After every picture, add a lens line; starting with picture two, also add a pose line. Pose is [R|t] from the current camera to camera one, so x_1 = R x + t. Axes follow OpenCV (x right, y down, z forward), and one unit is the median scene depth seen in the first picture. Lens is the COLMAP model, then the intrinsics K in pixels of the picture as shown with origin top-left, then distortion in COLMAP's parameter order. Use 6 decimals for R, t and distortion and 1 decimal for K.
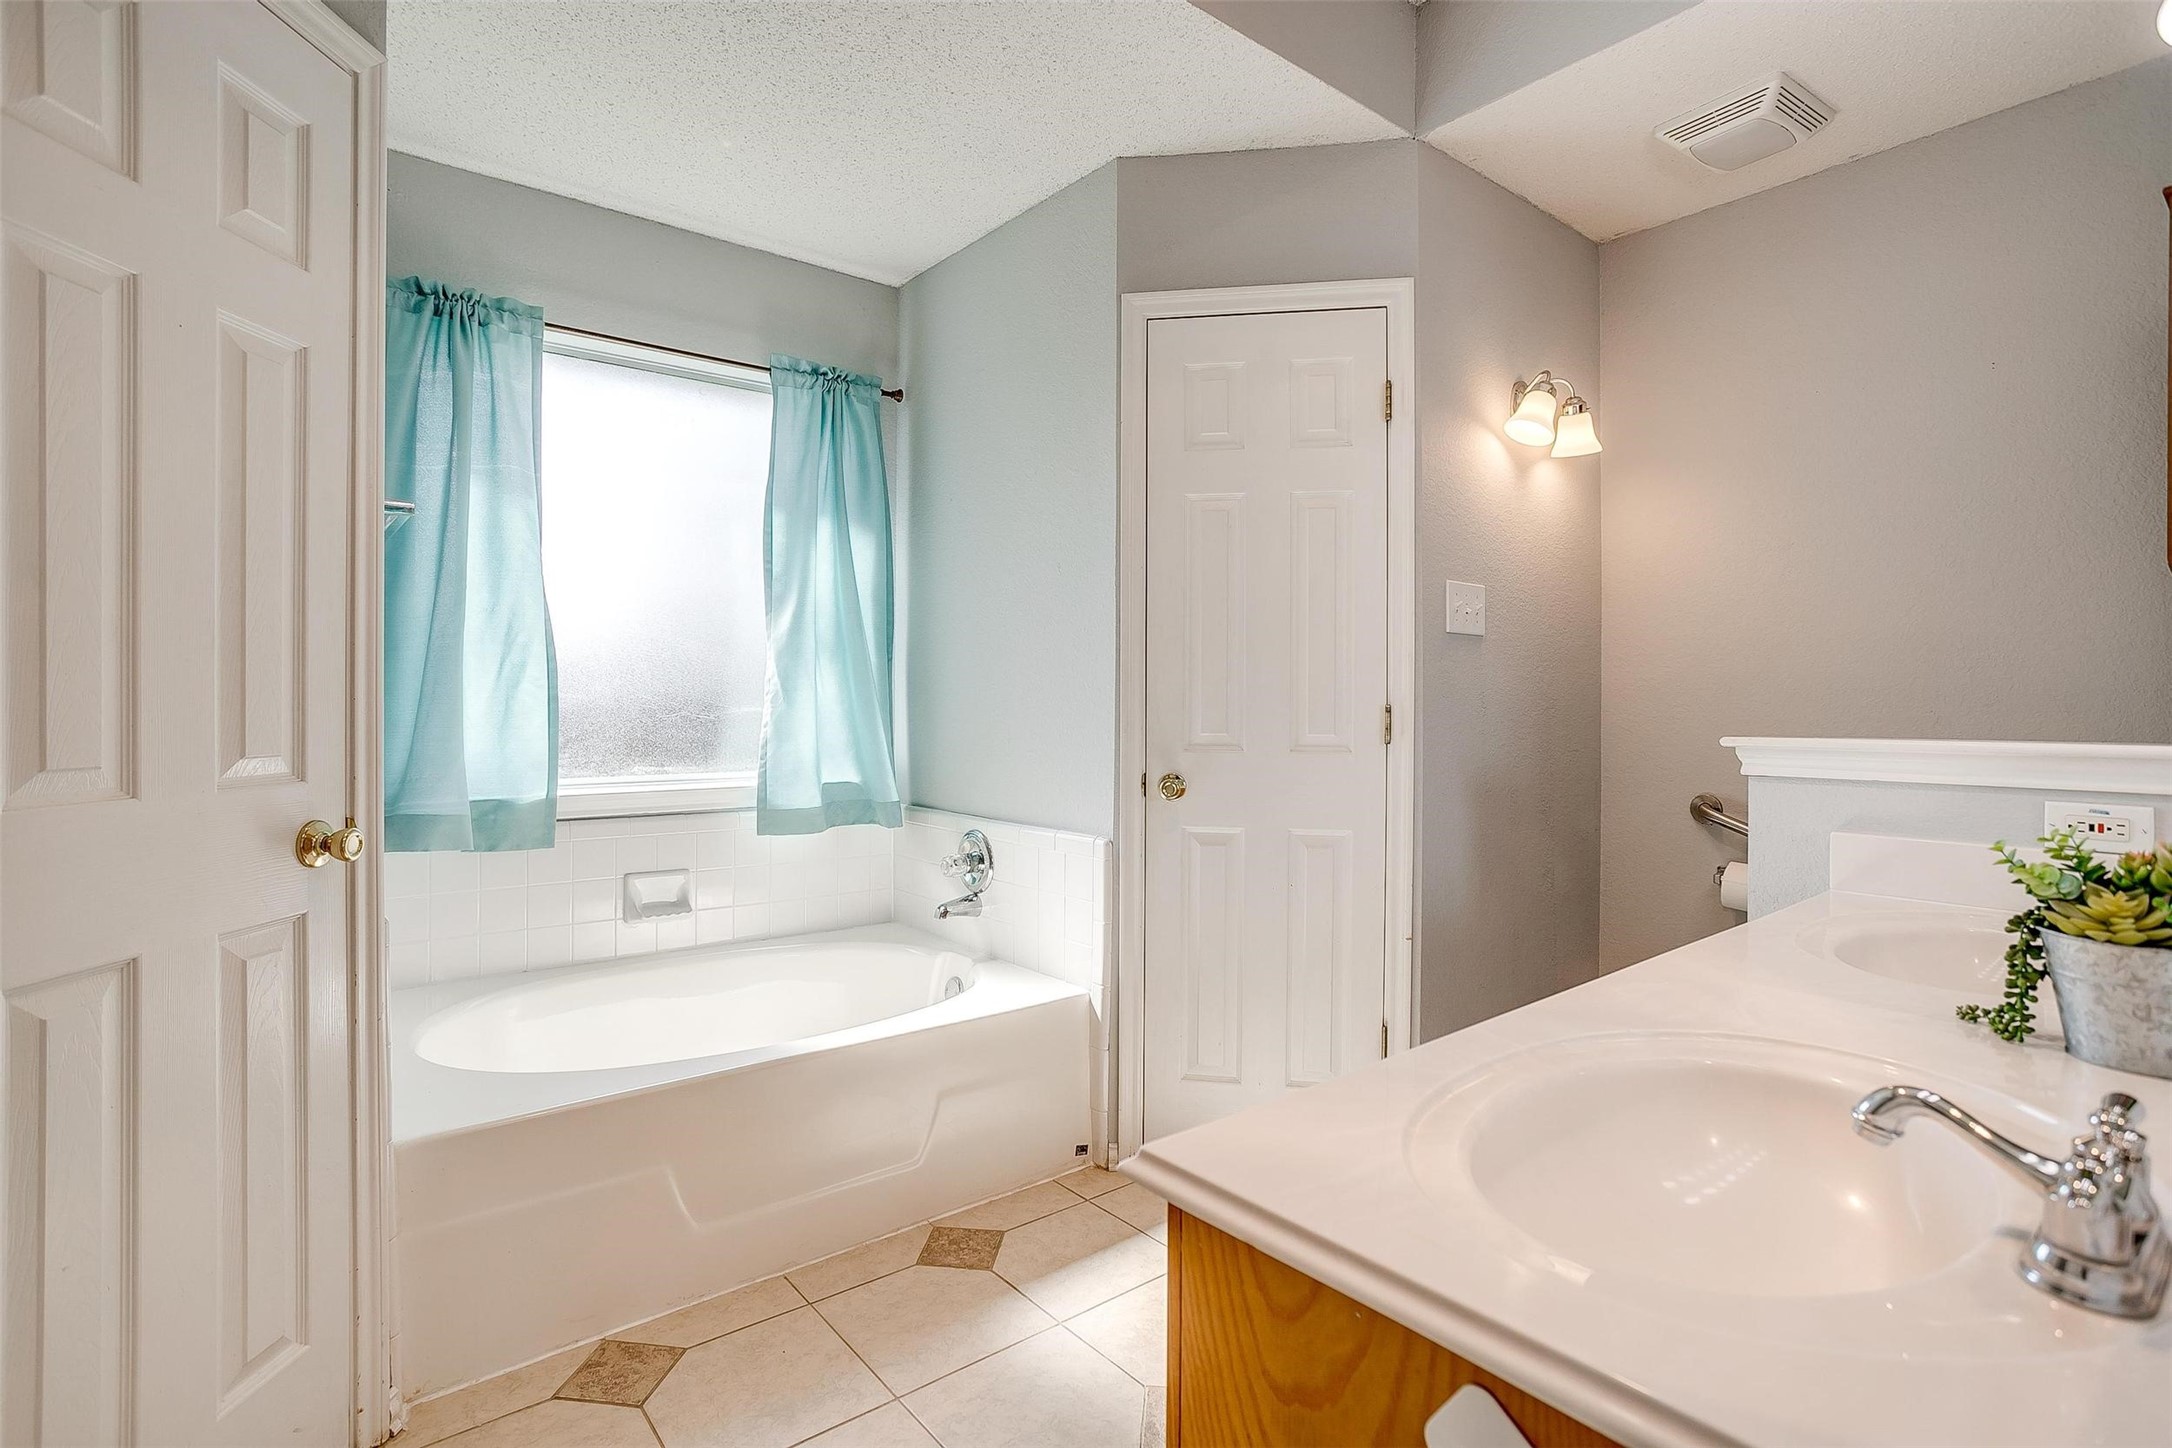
lens RADIAL K [[1056.0, 0, 1082.3], [0, 1056.0, 707.9], [0, 0, 1]] dist [-0.052878, 0.027401]
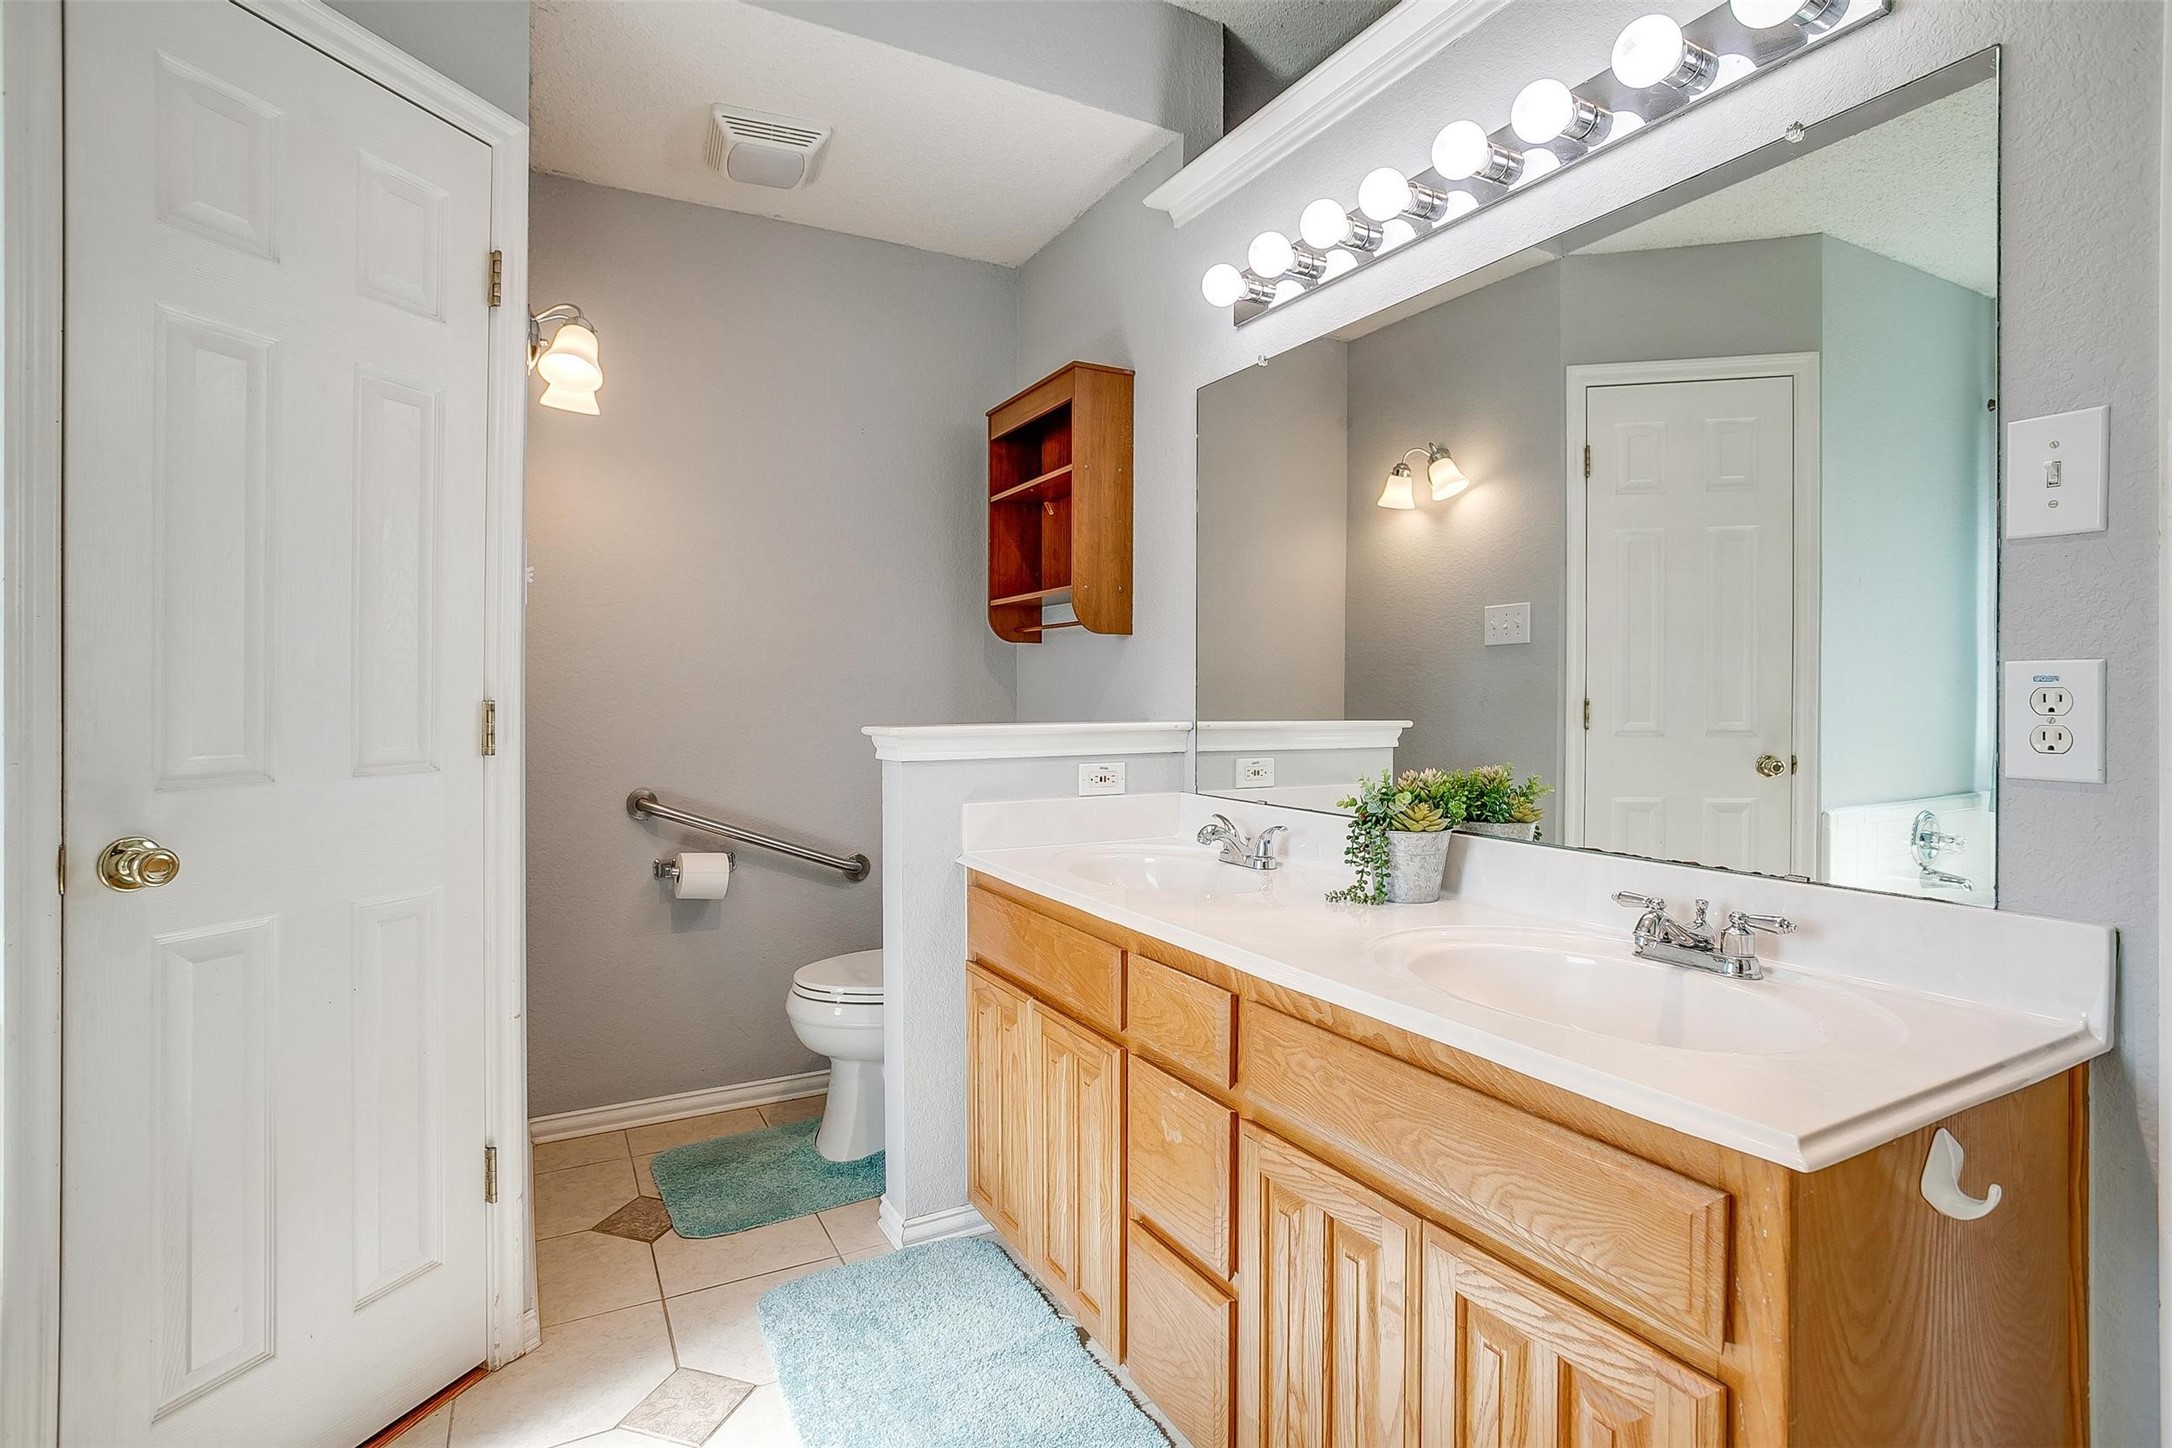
lens RADIAL K [[1056.0, 0, 1057.2], [0, 1056.0, 699.6], [0, 0, 1]] dist [-0.052878, 0.027401]
pose [[0.193230, -0.007449, 0.981125, -0.320527], [0.007556, 0.999953, 0.006104, -0.004873], [-0.981124, 0.006233, 0.193277, 0.464949]]
